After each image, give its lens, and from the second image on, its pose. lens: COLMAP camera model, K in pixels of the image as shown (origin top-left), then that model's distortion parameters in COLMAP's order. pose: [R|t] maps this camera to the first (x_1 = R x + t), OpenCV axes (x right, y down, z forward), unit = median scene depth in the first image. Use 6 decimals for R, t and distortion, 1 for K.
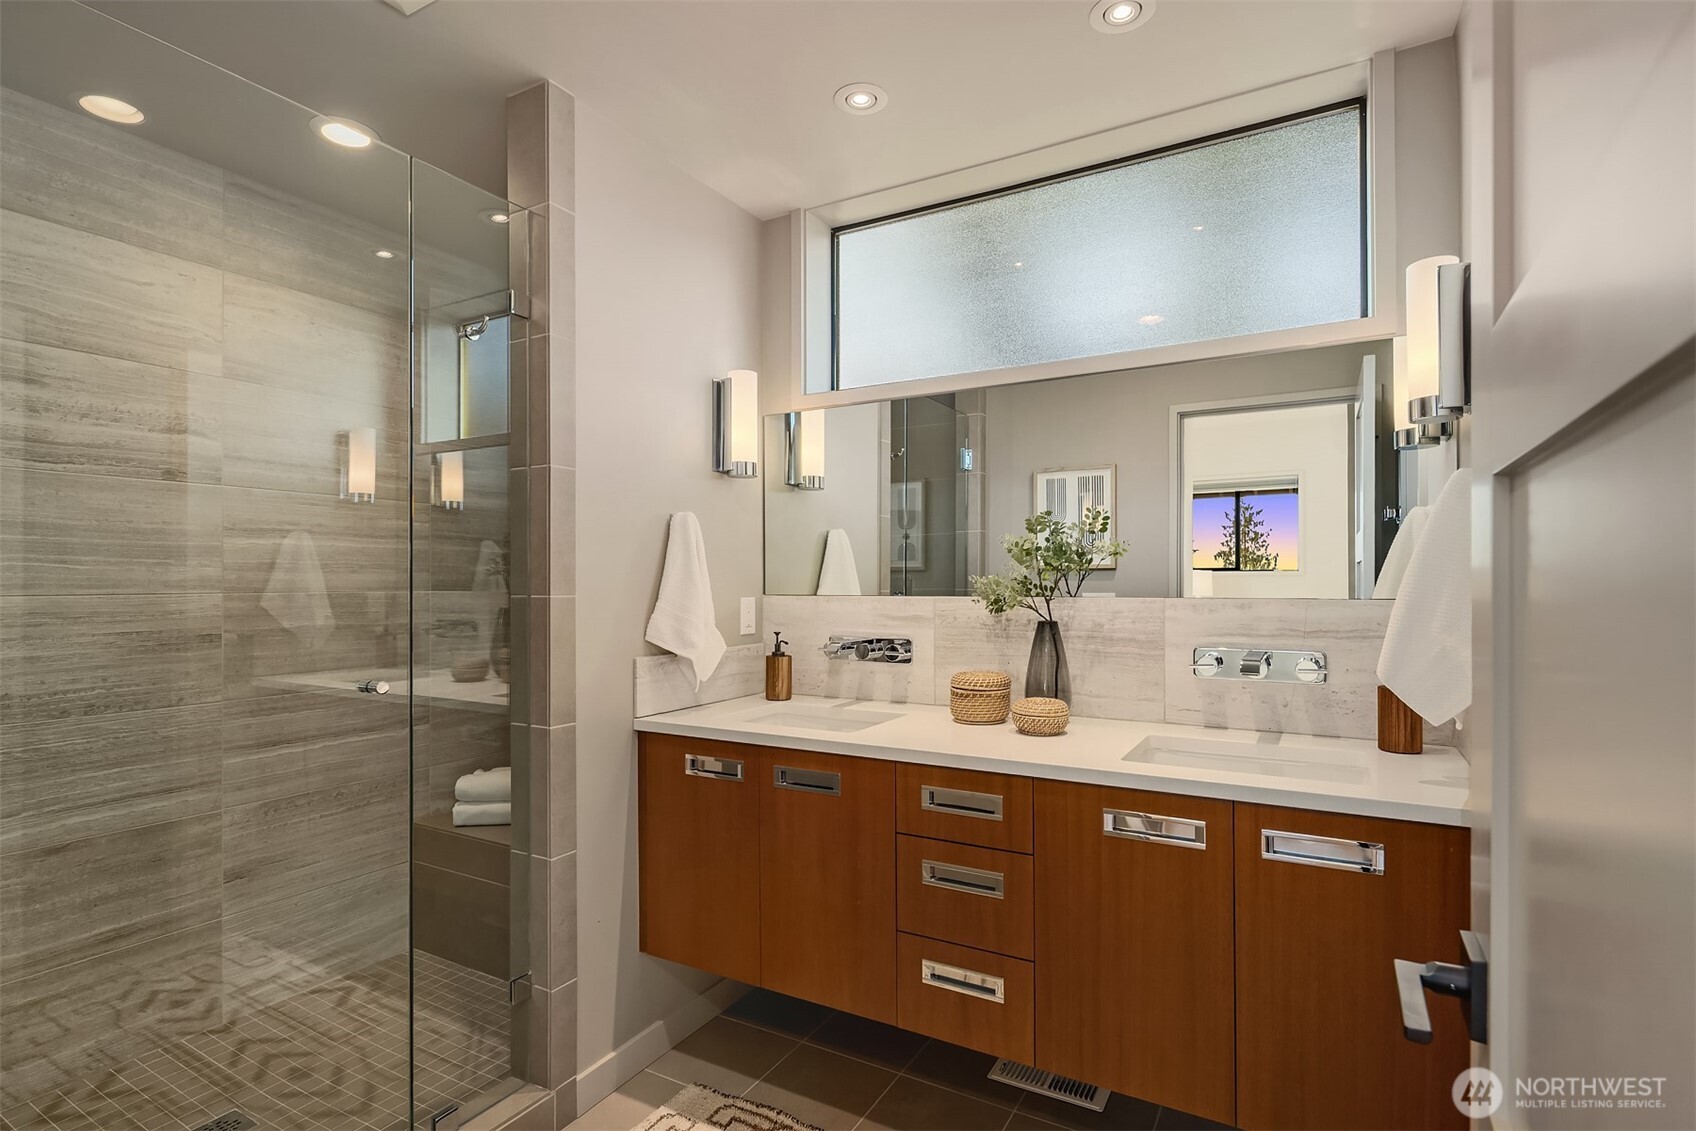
lens RADIAL K [[840.2, 0, 846.3], [0, 840.2, 575.8], [0, 0, 1]] dist [0.004850, 0.000175]
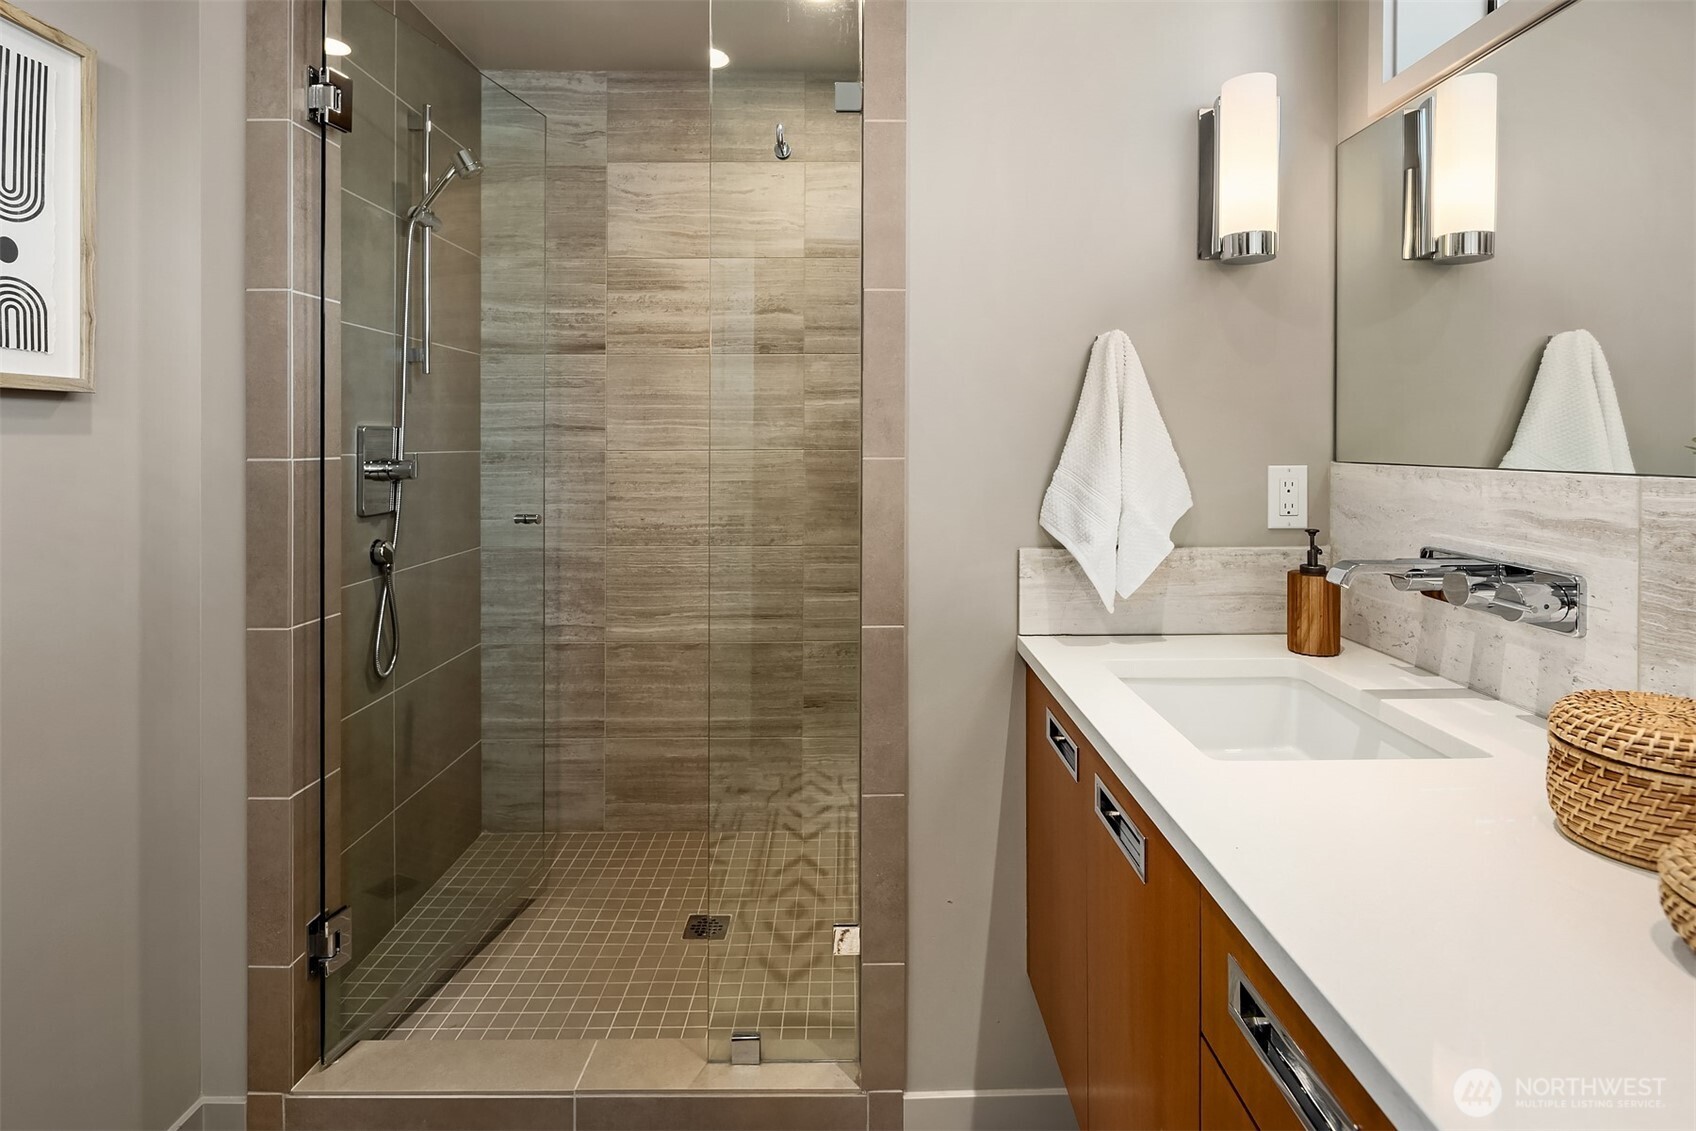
lens RADIAL K [[840.2, 0, 849.4], [0, 840.2, 440.6], [0, 0, 1]] dist [0.004850, 0.000175]
pose [[0.503129, 0.000395, -0.864211, 0.262795], [0.009224, 0.999940, 0.005828, 0.002555], [0.864162, -0.010904, 0.503095, 0.493586]]
